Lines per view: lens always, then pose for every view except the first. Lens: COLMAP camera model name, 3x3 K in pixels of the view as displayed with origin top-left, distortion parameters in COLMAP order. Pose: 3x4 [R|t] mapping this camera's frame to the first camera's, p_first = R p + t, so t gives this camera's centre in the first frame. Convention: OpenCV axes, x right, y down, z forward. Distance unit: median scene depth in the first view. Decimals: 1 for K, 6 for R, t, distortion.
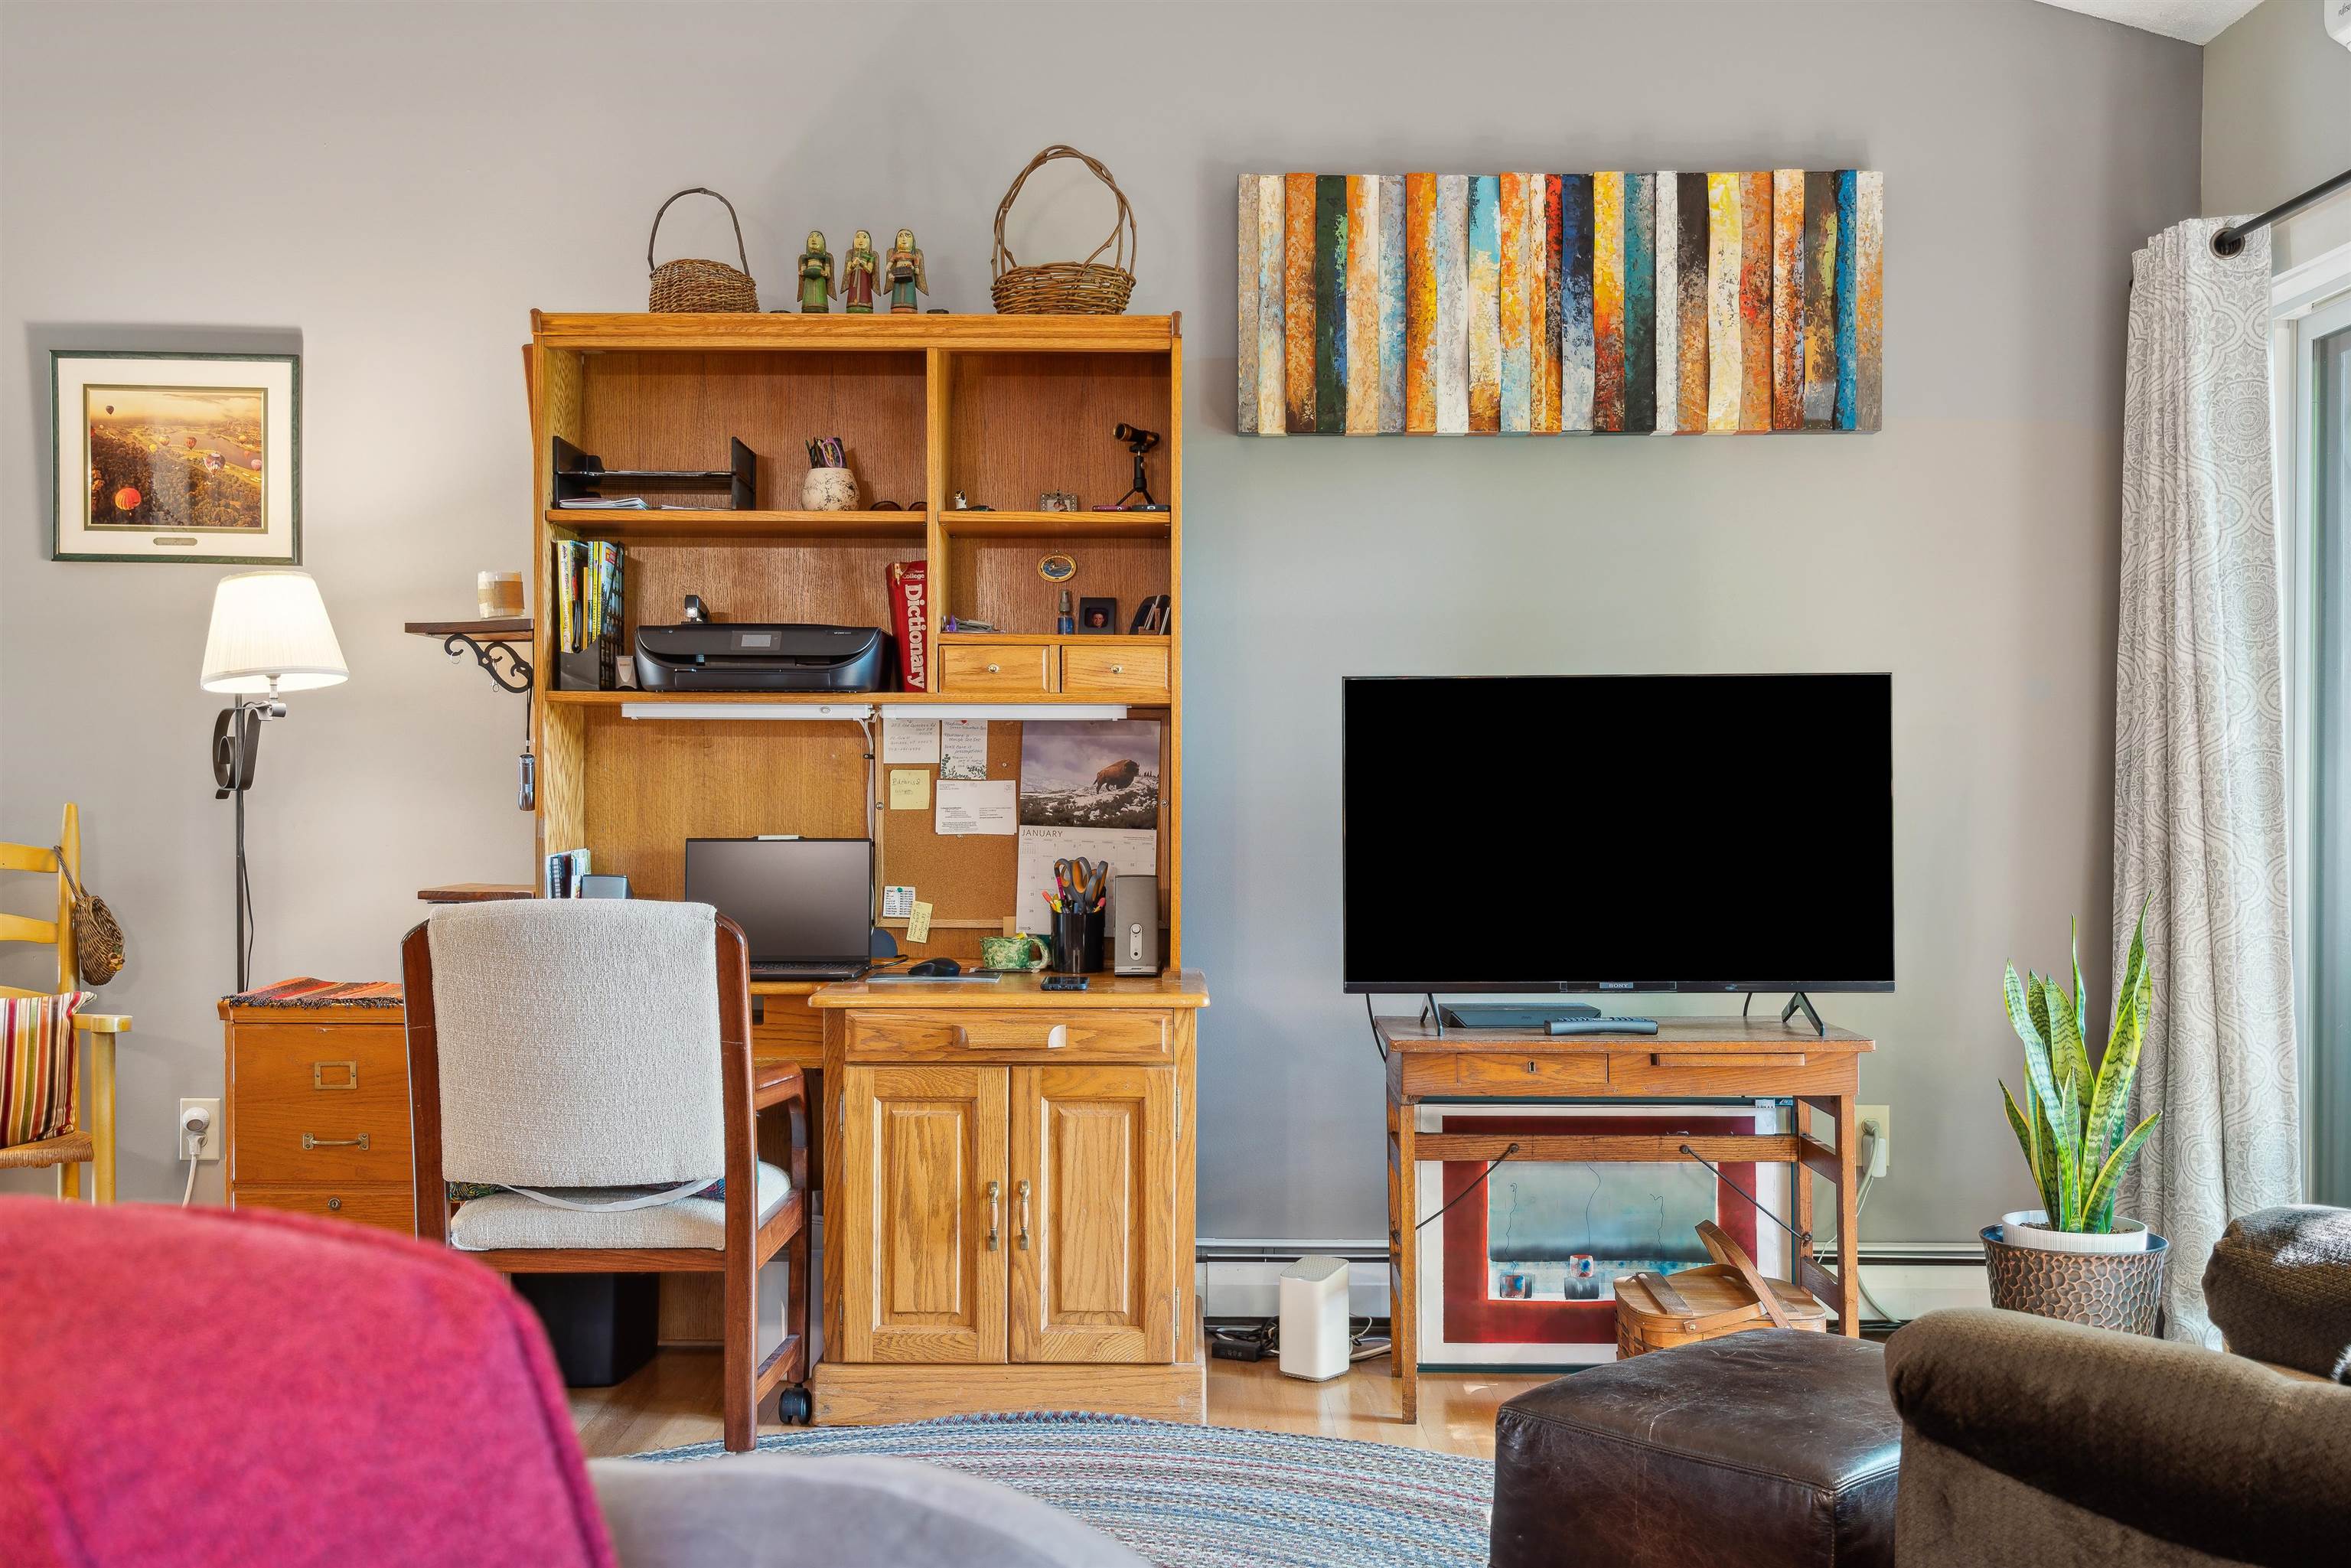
lens RADIAL K [[2340.3, 0, 1171.7], [0, 2340.3, 818.1], [0, 0, 1]] dist [0.013762, 0.008759]
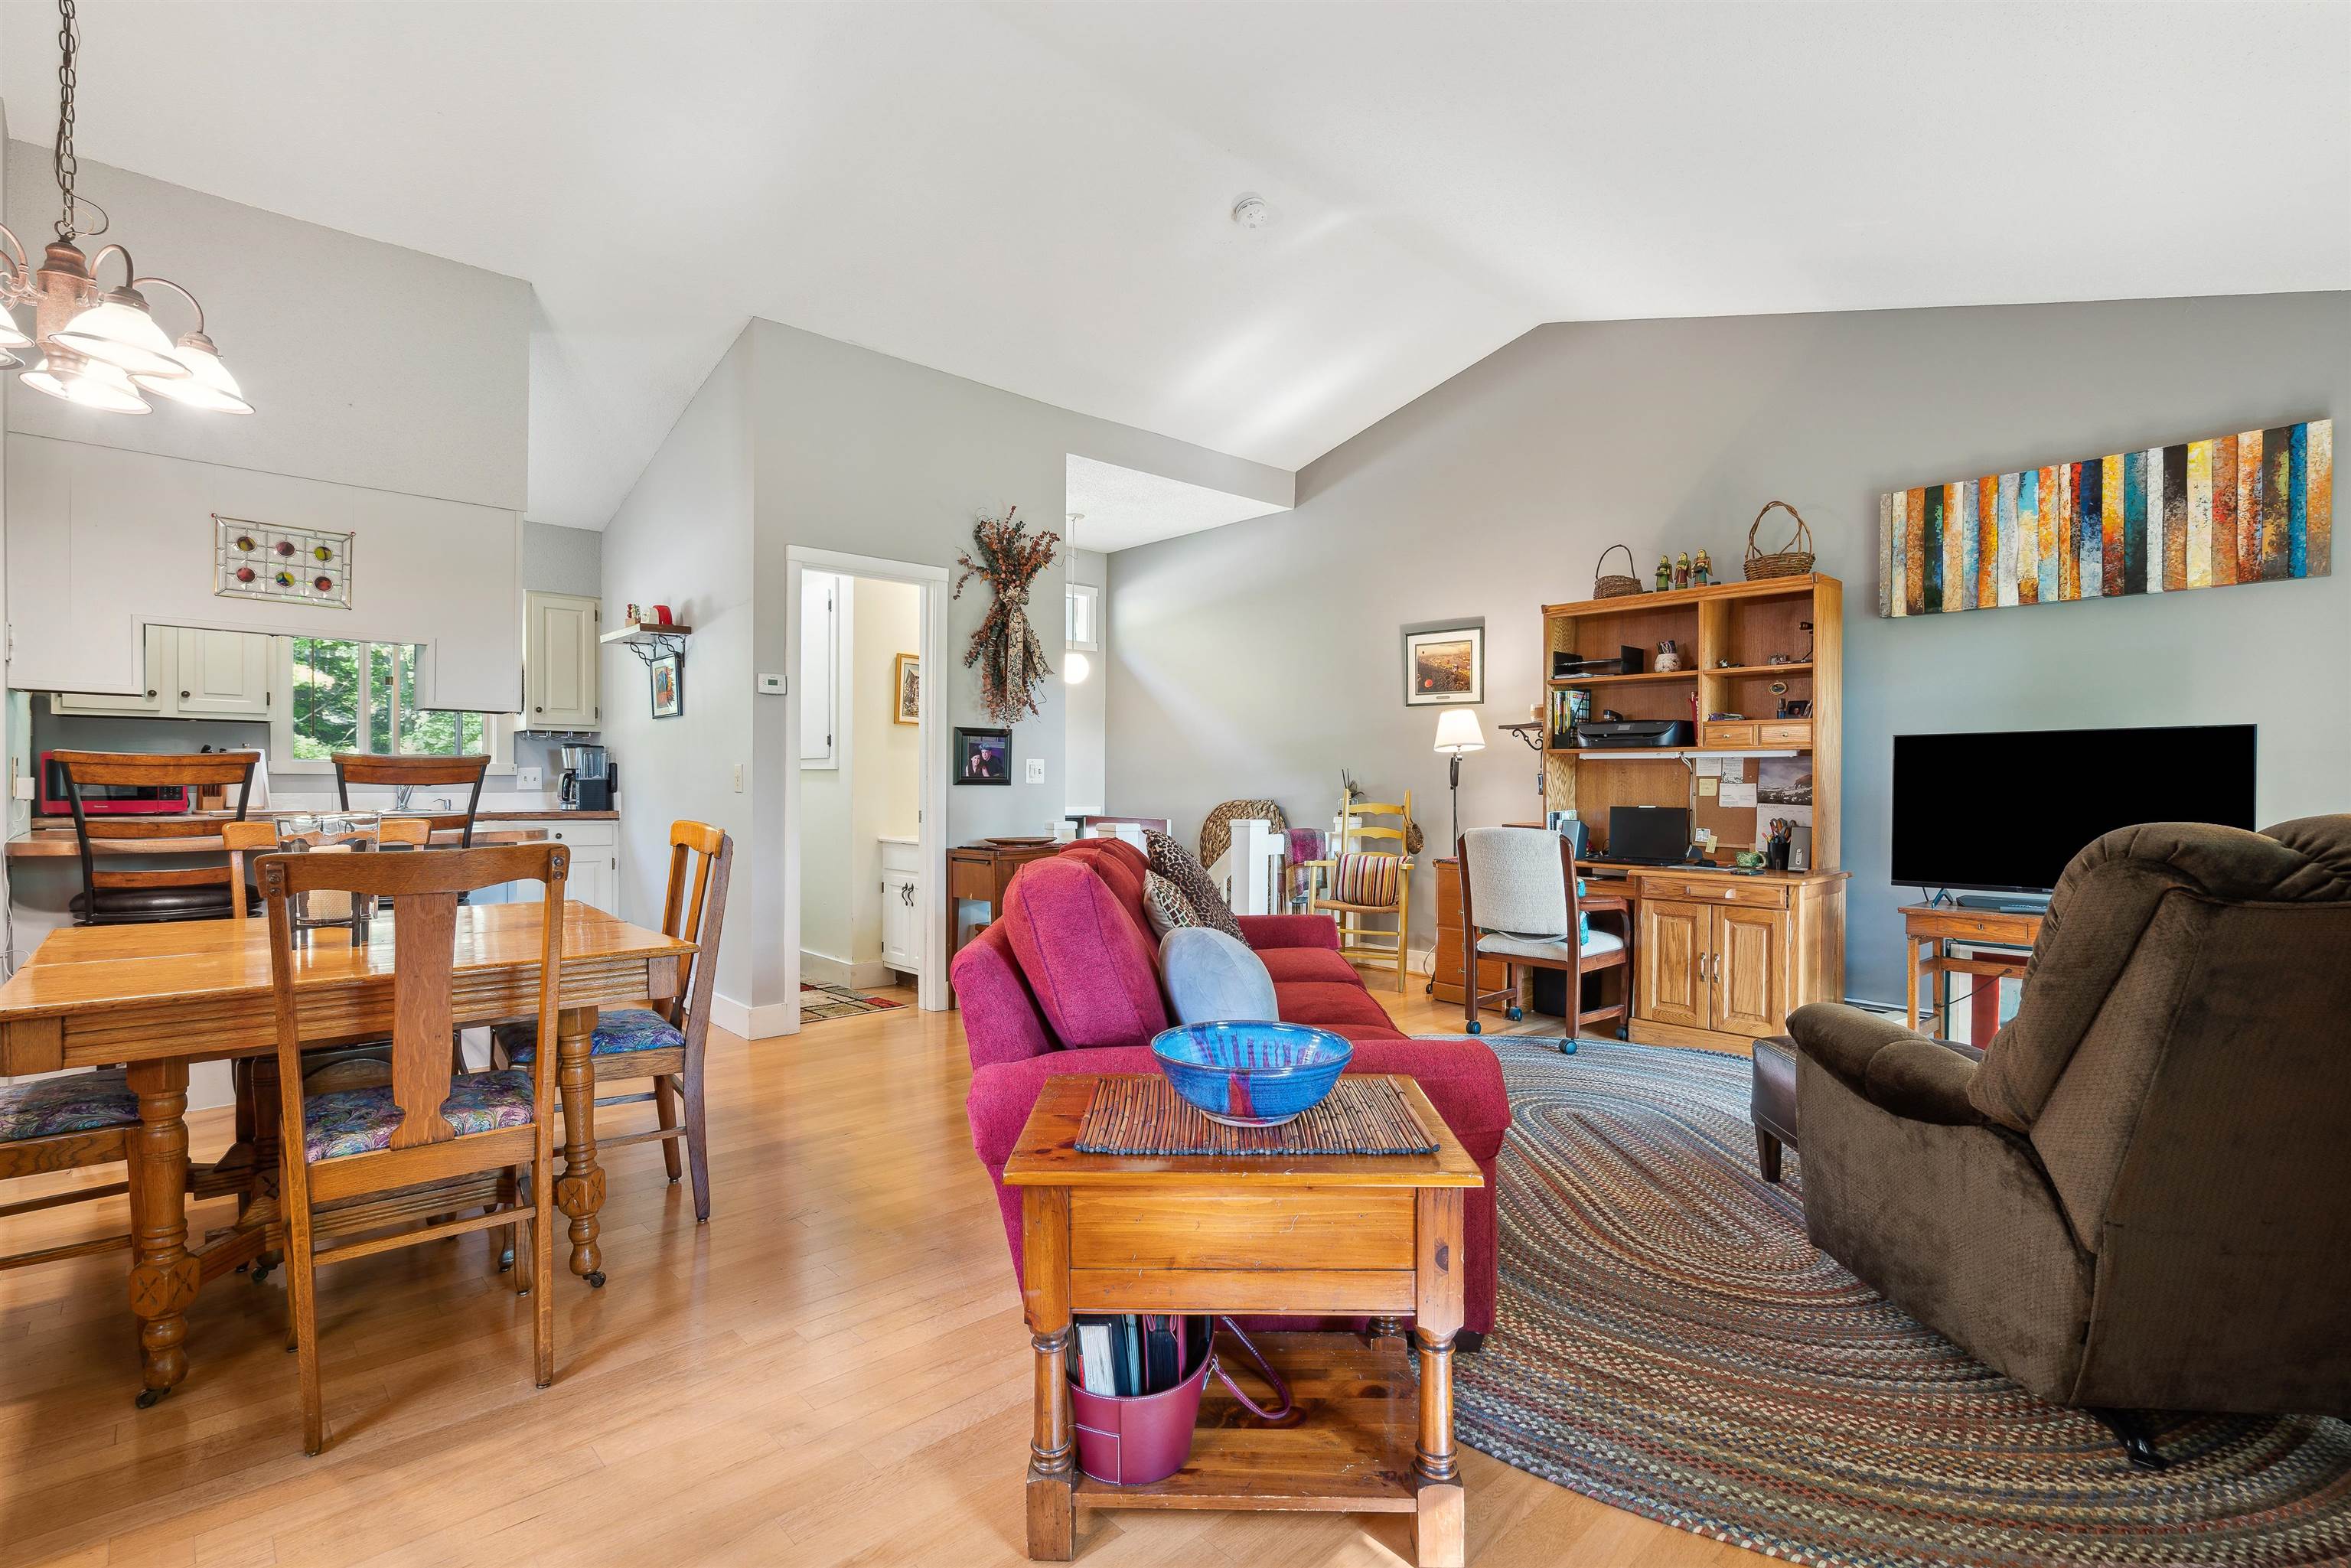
lens RADIAL K [[1117.2, 0, 1152.7], [0, 1117.2, 794.1], [0, 0, 1]] dist [0.000735, 0.001324]
pose [[0.671164, 0.009498, -0.741248, 0.350031], [-0.007794, 0.999953, 0.005755, -0.007575], [0.741268, 0.001915, 0.671206, -0.162742]]
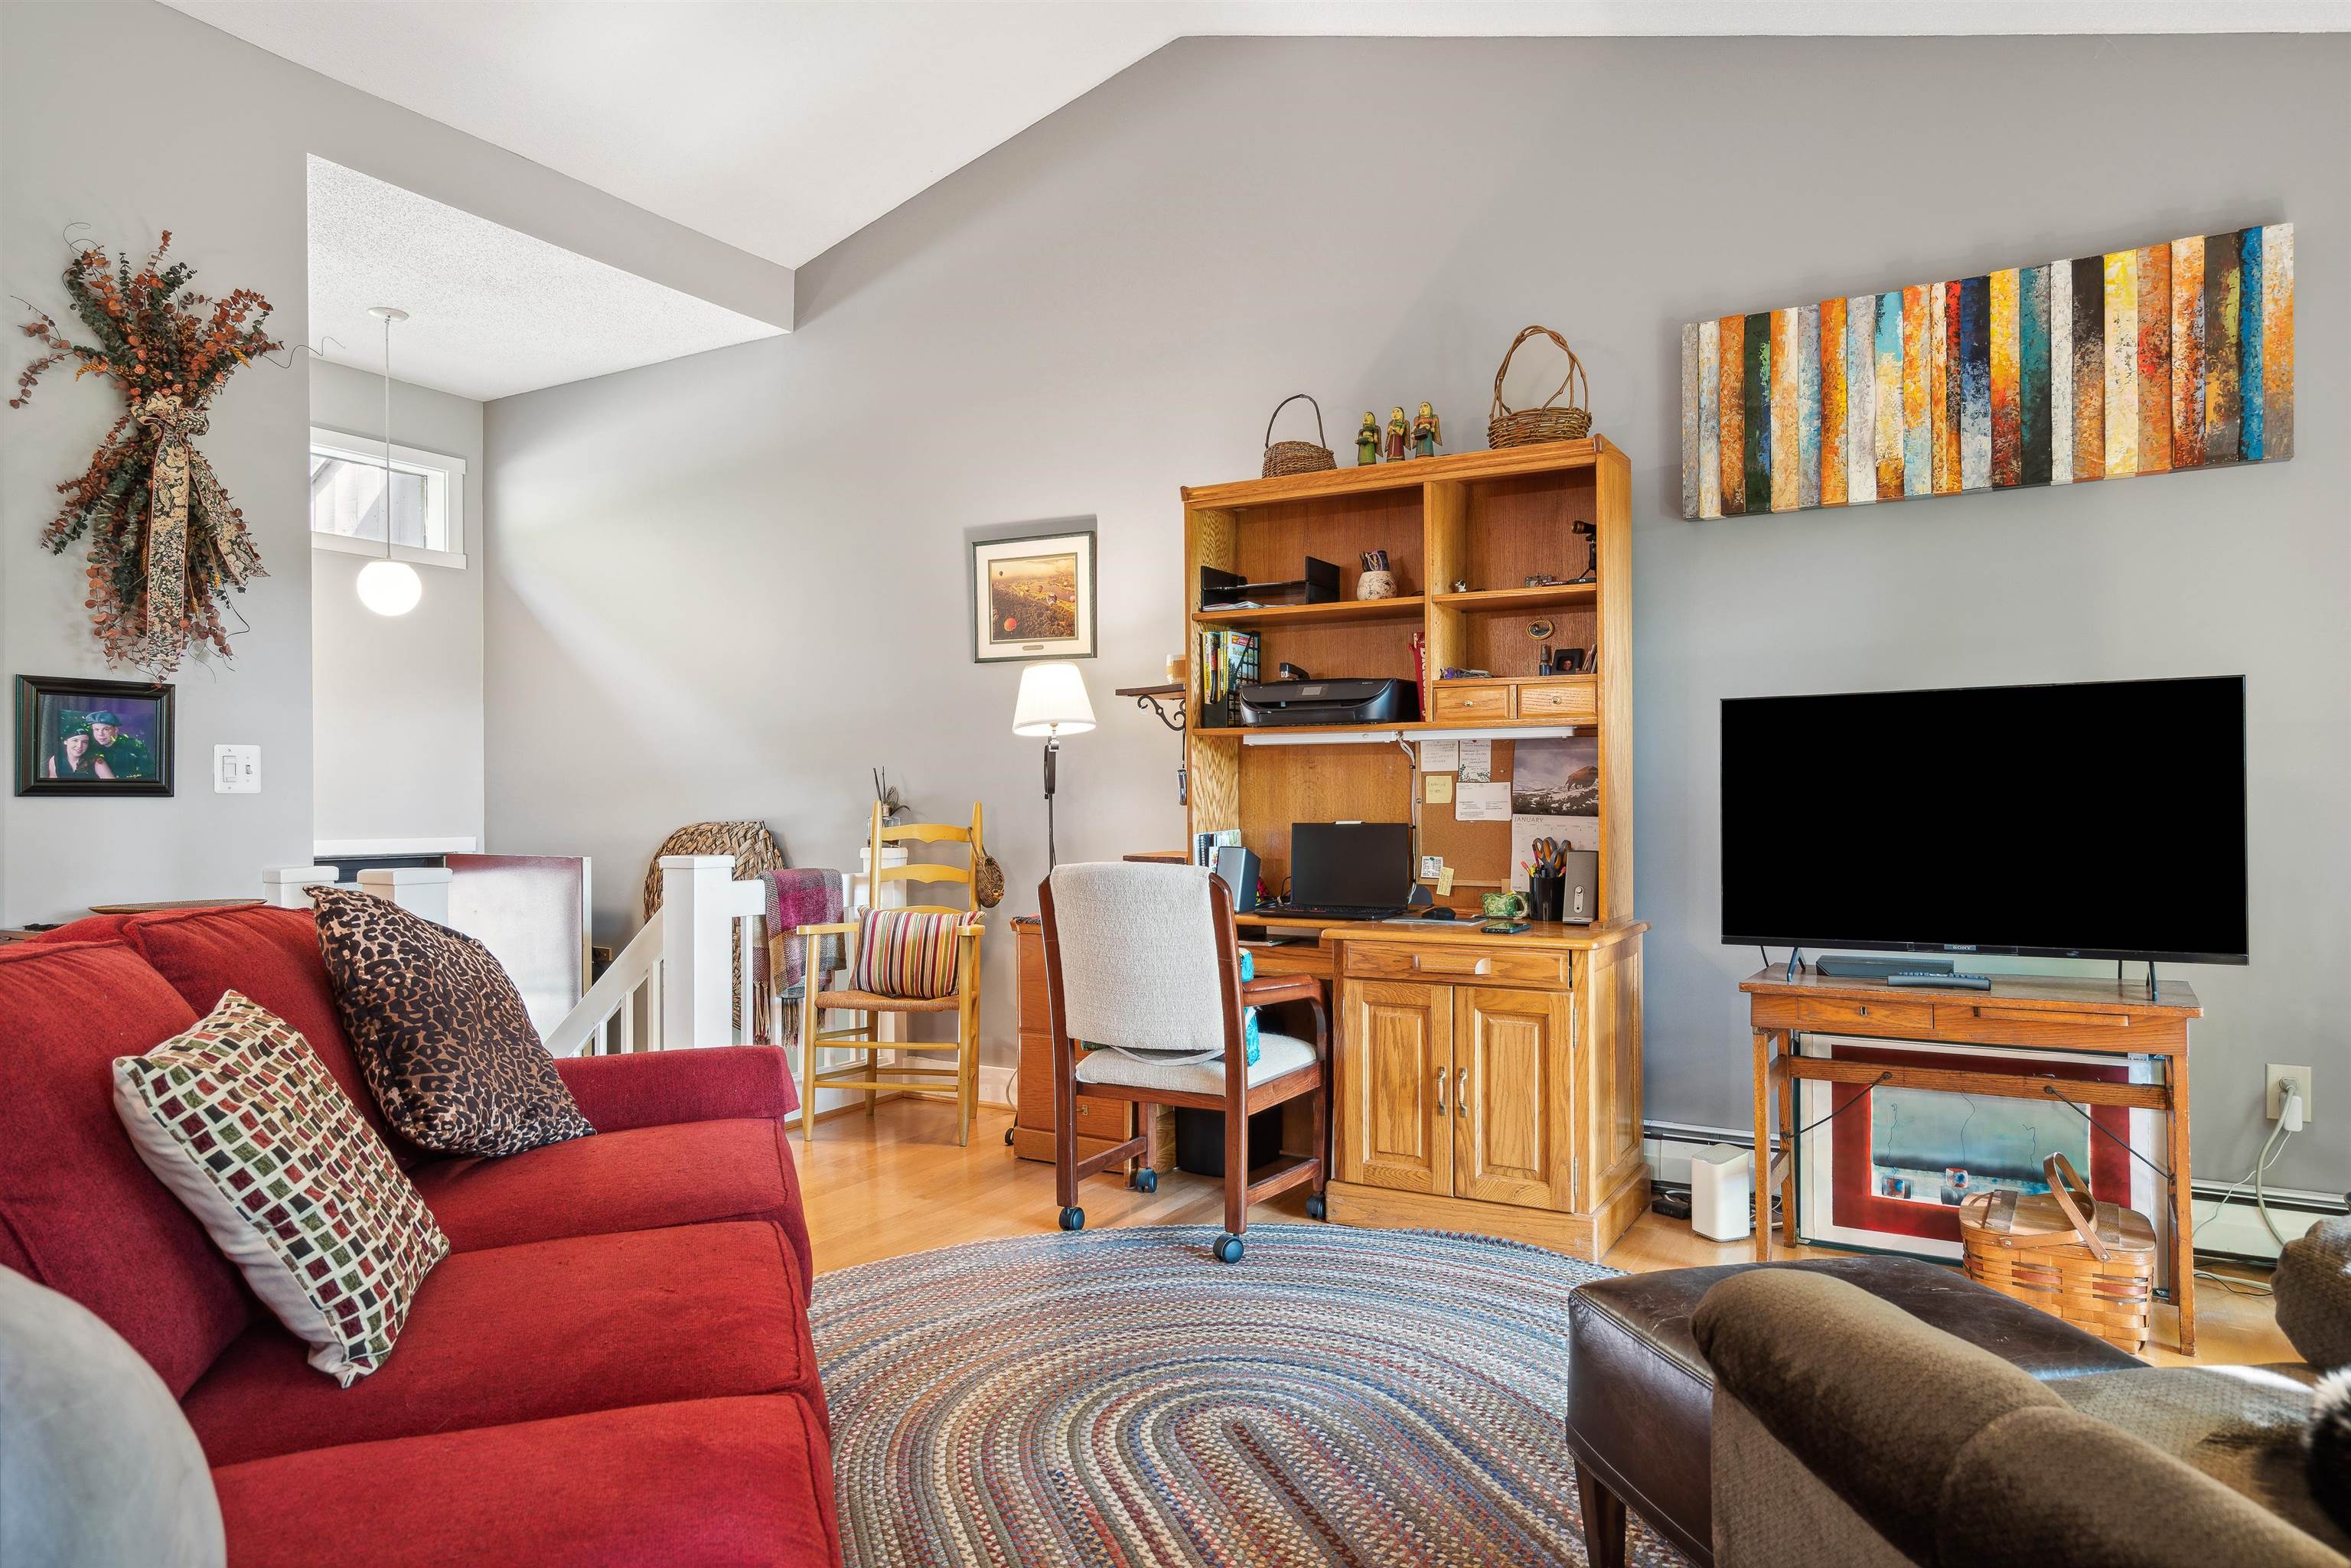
lens RADIAL K [[1469.4, 0, 1169.6], [0, 1469.4, 805.8], [0, 0, 1]] dist [0.006075, 0.006150]
pose [[0.863851, -0.003998, -0.503731, 0.205479], [0.002761, 0.999991, -0.003202, 0.000356], [0.503740, 0.001376, 0.863854, 0.136273]]
